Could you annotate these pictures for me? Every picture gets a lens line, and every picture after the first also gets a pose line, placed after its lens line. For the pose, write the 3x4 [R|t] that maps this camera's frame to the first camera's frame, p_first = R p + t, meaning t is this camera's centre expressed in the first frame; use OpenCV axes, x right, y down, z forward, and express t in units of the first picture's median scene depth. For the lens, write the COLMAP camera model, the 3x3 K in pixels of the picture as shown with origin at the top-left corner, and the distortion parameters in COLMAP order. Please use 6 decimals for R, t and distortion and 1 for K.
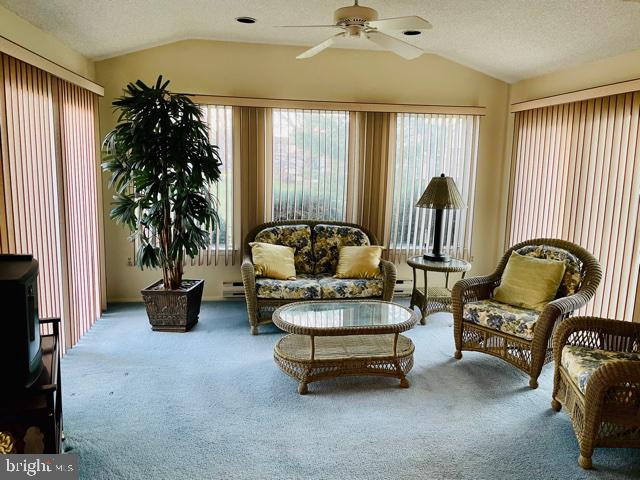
lens RADIAL K [[485.8, 0, 320.5], [0, 485.8, 235.7], [0, 0, 1]] dist [0.029877, 0.000050]
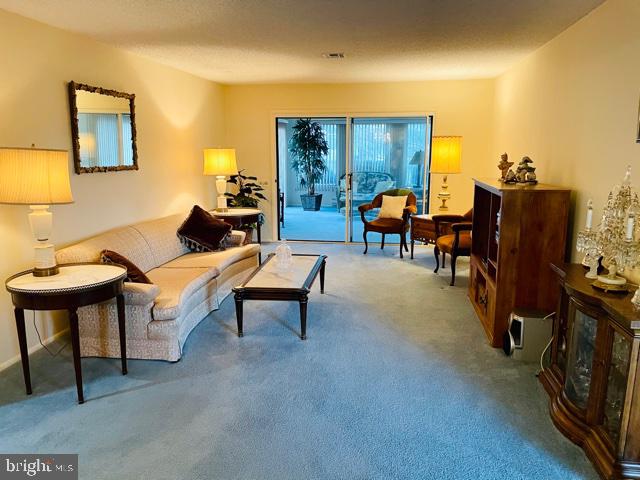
lens RADIAL K [[485.8, 0, 322.1], [0, 485.8, 240.8], [0, 0, 1]] dist [0.029877, 0.000050]
pose [[0.944886, 0.043820, -0.324453, 0.641030], [-0.028309, 0.998226, 0.052378, 0.218494], [0.326172, -0.040307, 0.944451, -1.532736]]
